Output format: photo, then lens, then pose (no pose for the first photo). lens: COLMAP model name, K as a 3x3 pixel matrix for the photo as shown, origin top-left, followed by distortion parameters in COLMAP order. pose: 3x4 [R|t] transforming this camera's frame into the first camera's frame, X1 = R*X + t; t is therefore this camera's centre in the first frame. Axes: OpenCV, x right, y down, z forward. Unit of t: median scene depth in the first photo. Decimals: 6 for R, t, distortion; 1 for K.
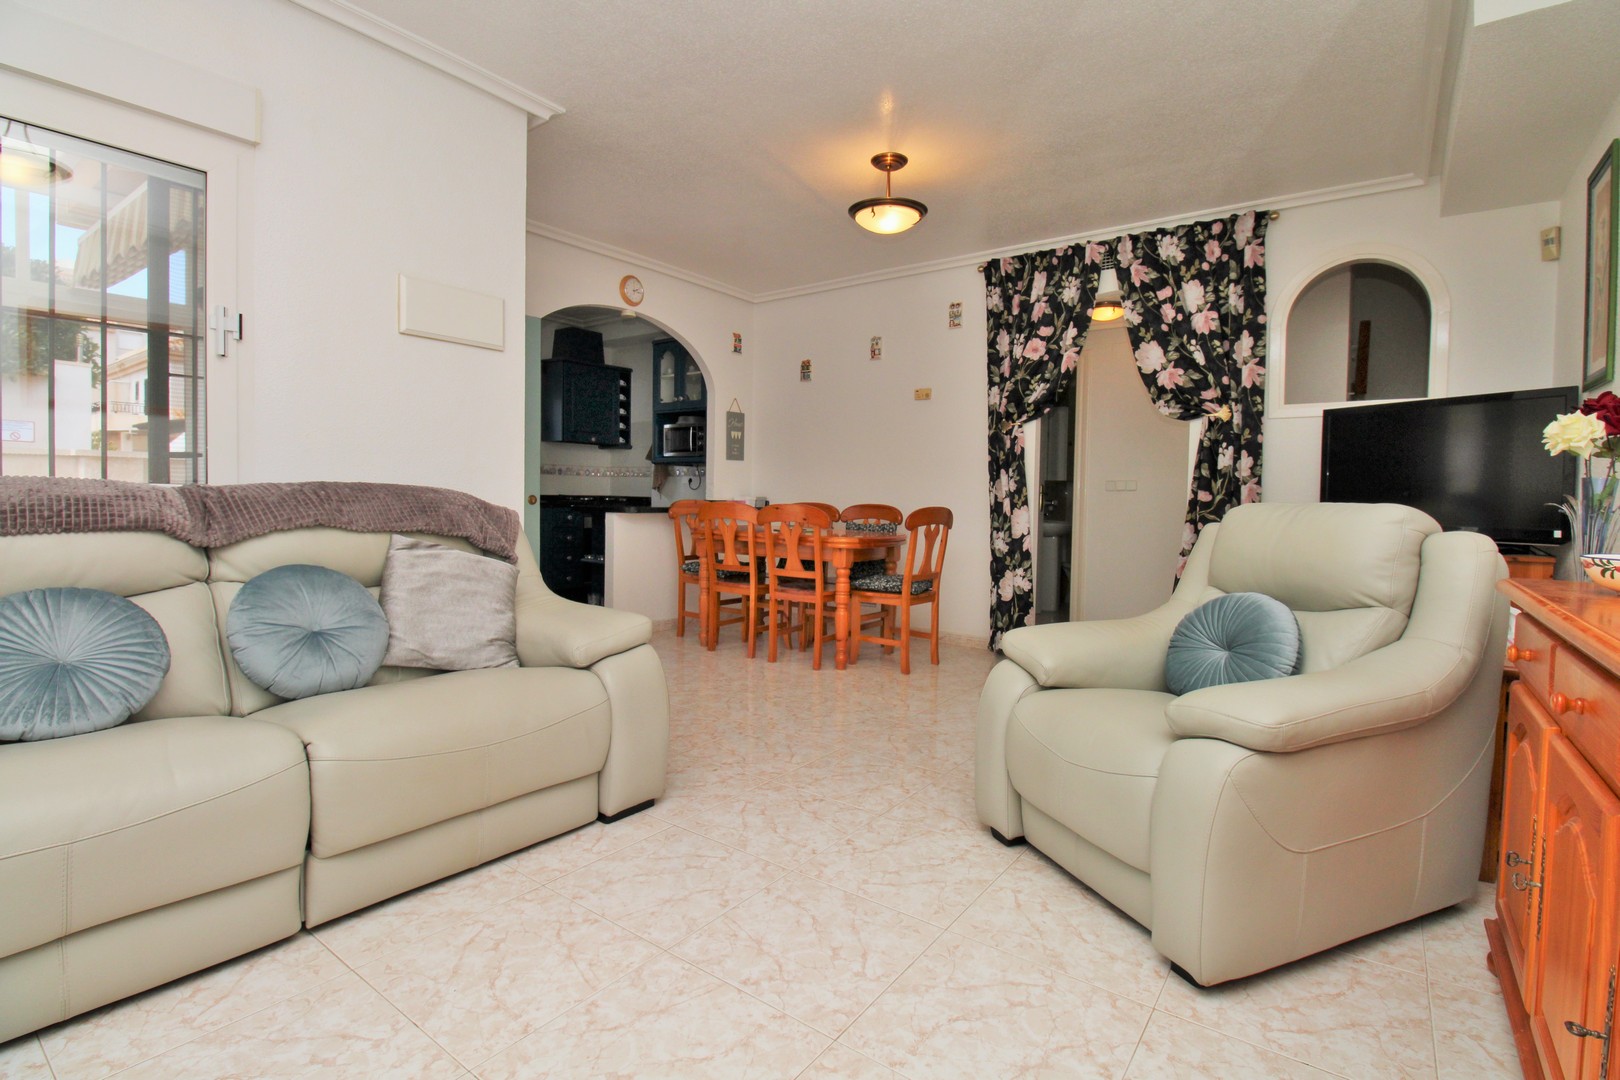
lens RADIAL K [[756.4, 0, 803.2], [0, 756.4, 527.8], [0, 0, 1]] dist [-0.003881, -0.009698]
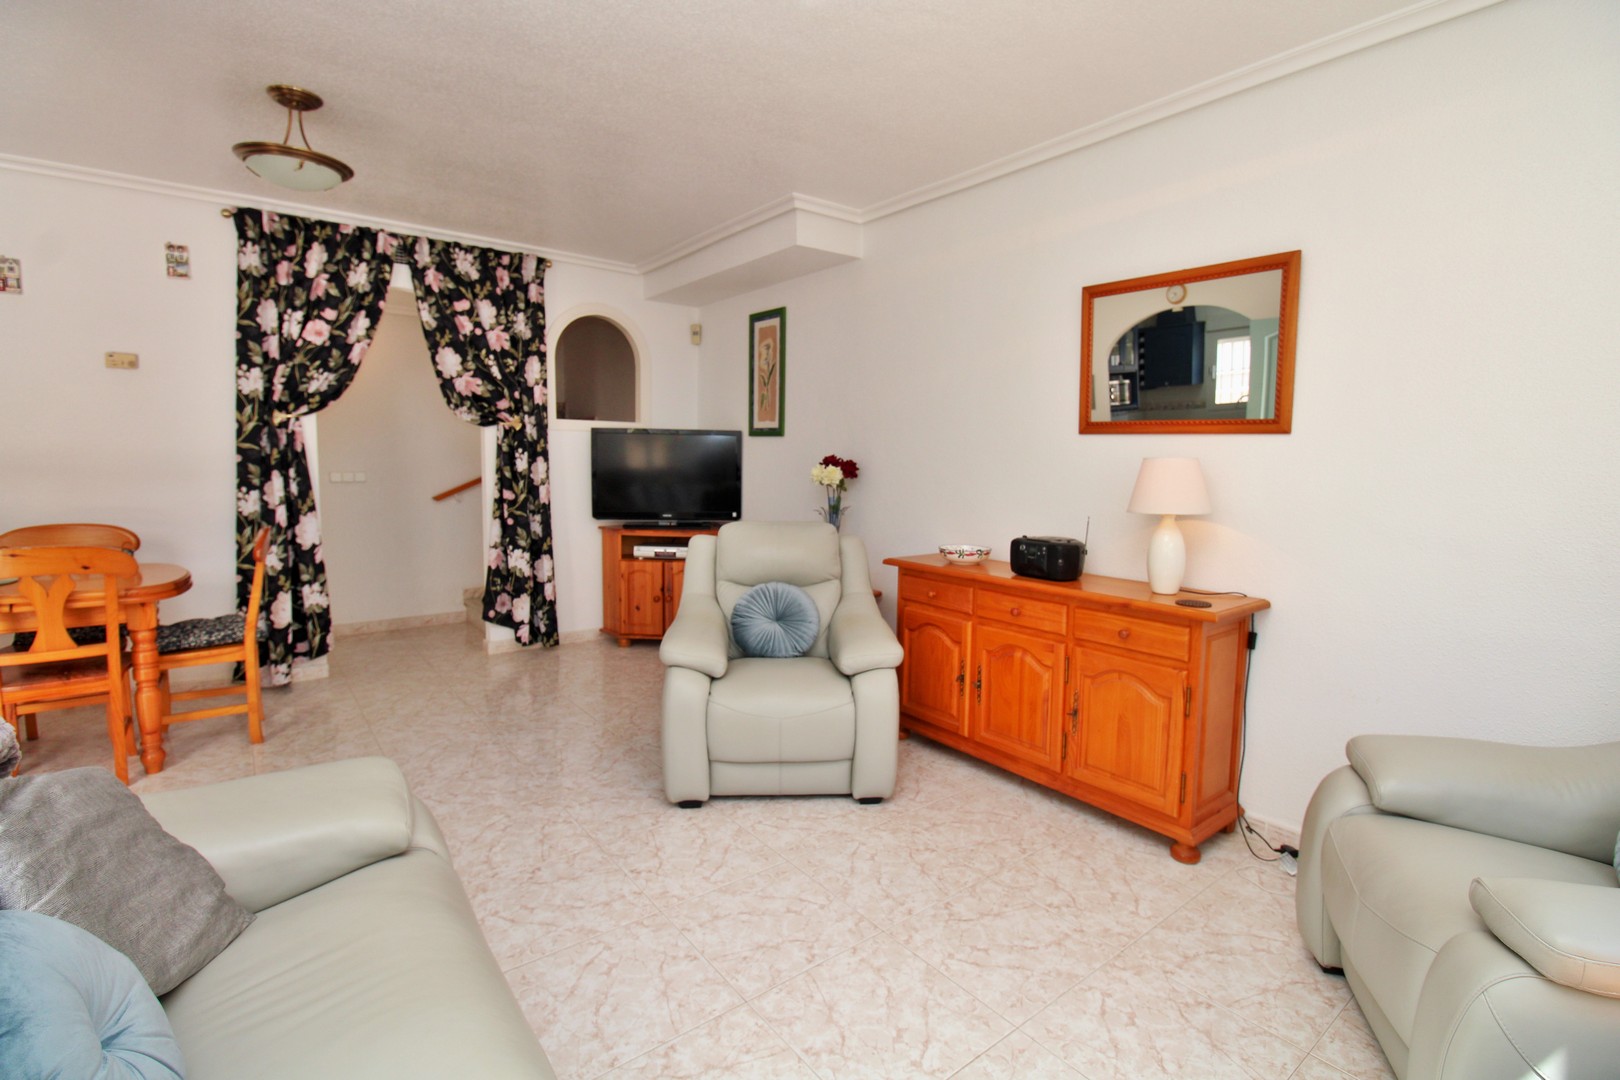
lens RADIAL K [[756.4, 0, 820.4], [0, 756.4, 532.3], [0, 0, 1]] dist [-0.003881, -0.009698]
pose [[0.251959, -0.108153, 0.961675, -0.414635], [0.028441, 0.994134, 0.104352, -0.083123], [-0.967320, 0.001058, 0.253557, 0.225878]]
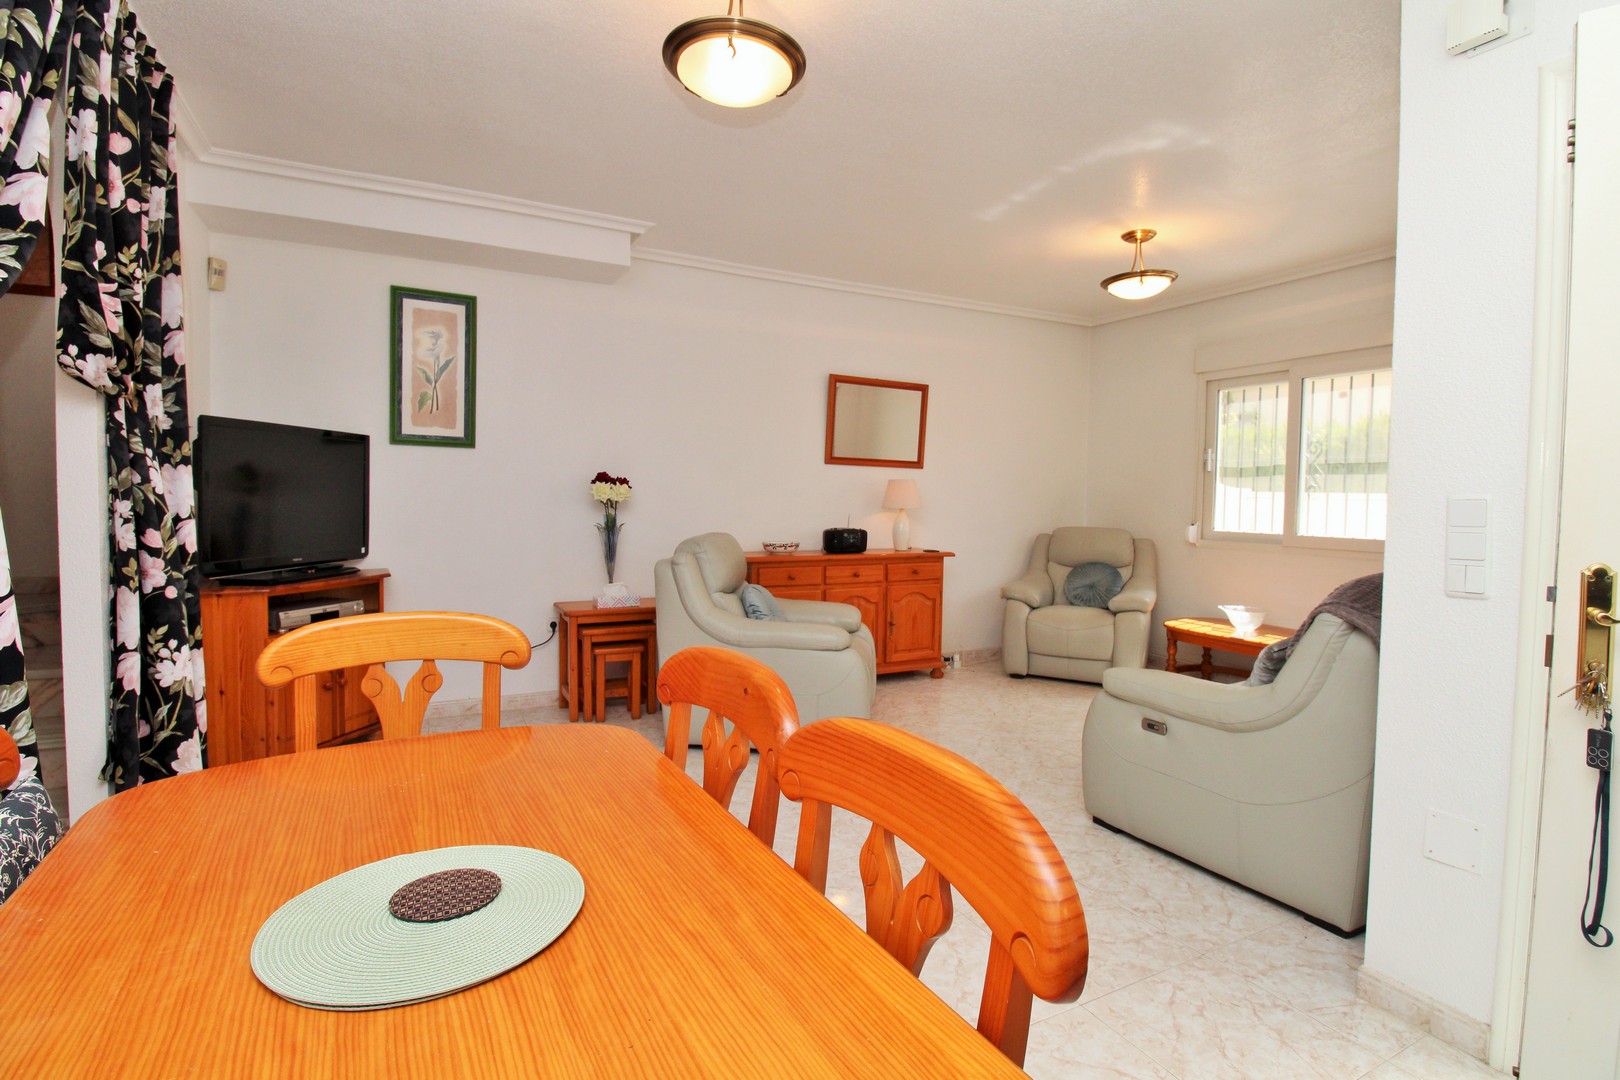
lens RADIAL K [[772.2, 0, 818.3], [0, 772.2, 525.5], [0, 0, 1]] dist [-0.004716, -0.001726]
pose [[-0.906471, -0.049741, 0.419328, -0.155633], [-0.014603, 0.996137, 0.086593, -0.100845], [-0.422016, 0.072371, -0.903695, 1.186455]]
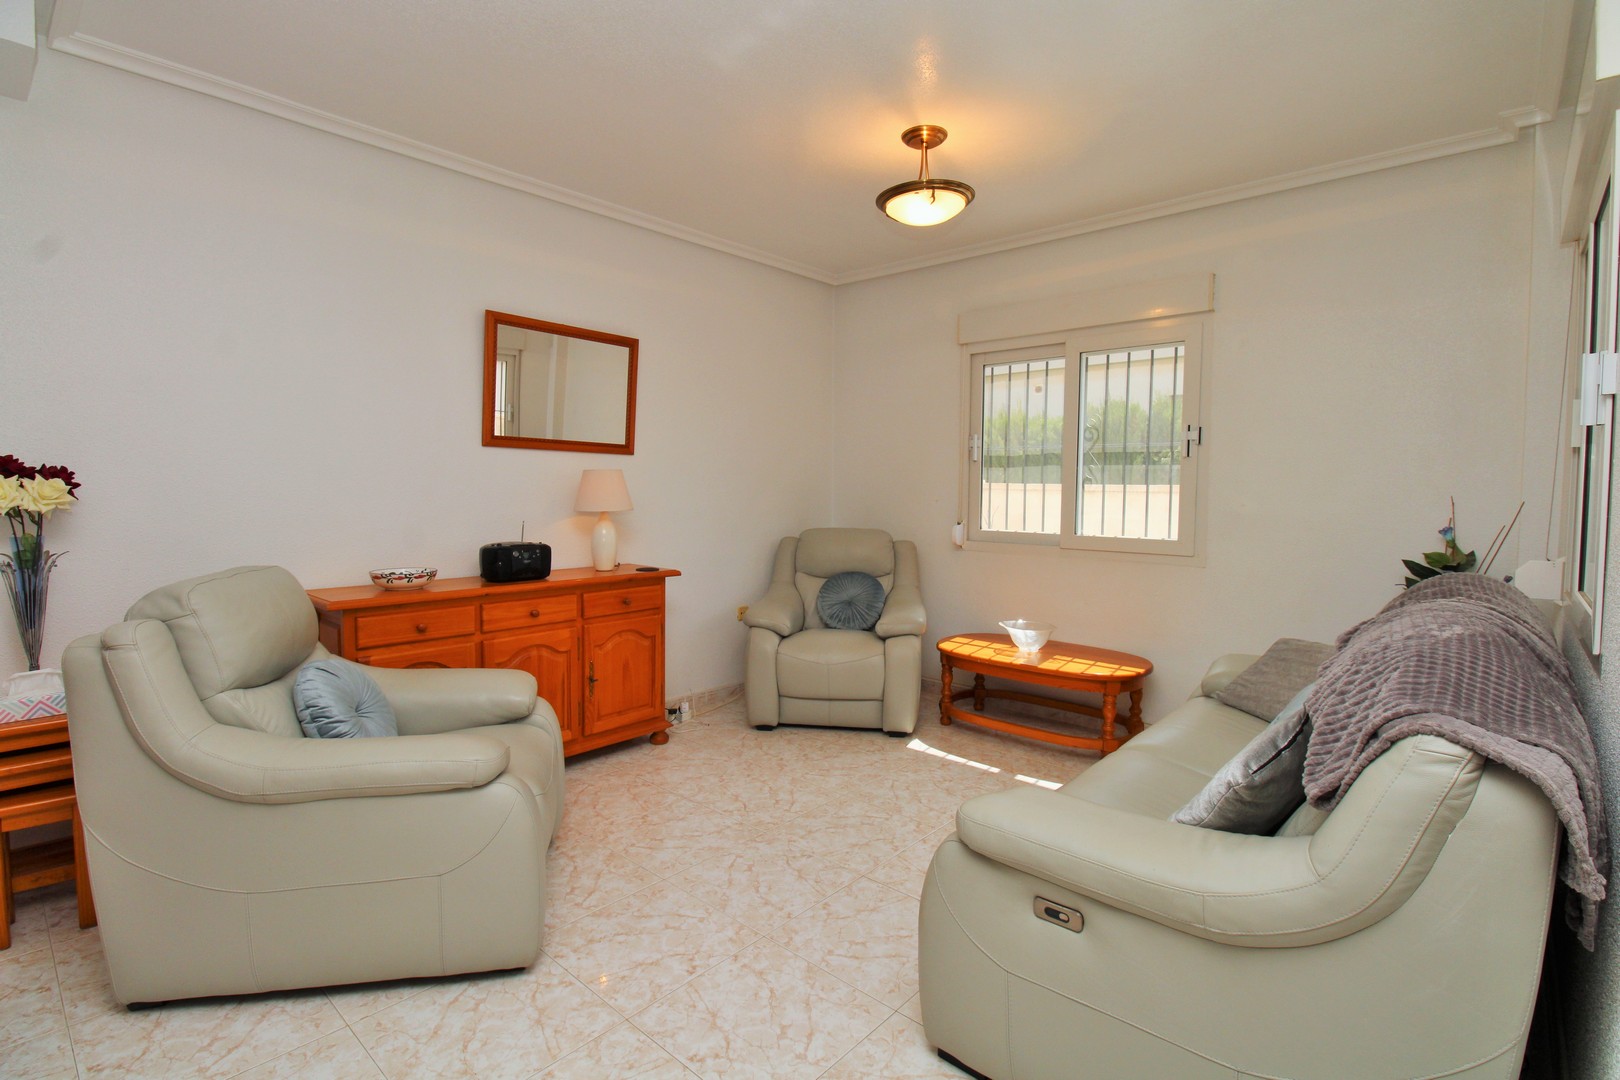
lens RADIAL K [[756.4, 0, 810.9], [0, 756.4, 531.8], [0, 0, 1]] dist [-0.003881, -0.009698]
pose [[-0.996621, -0.032953, 0.075243, -0.063979], [-0.025161, 0.994441, 0.102246, -0.093447], [-0.078194, 0.100007, -0.991909, 0.872300]]
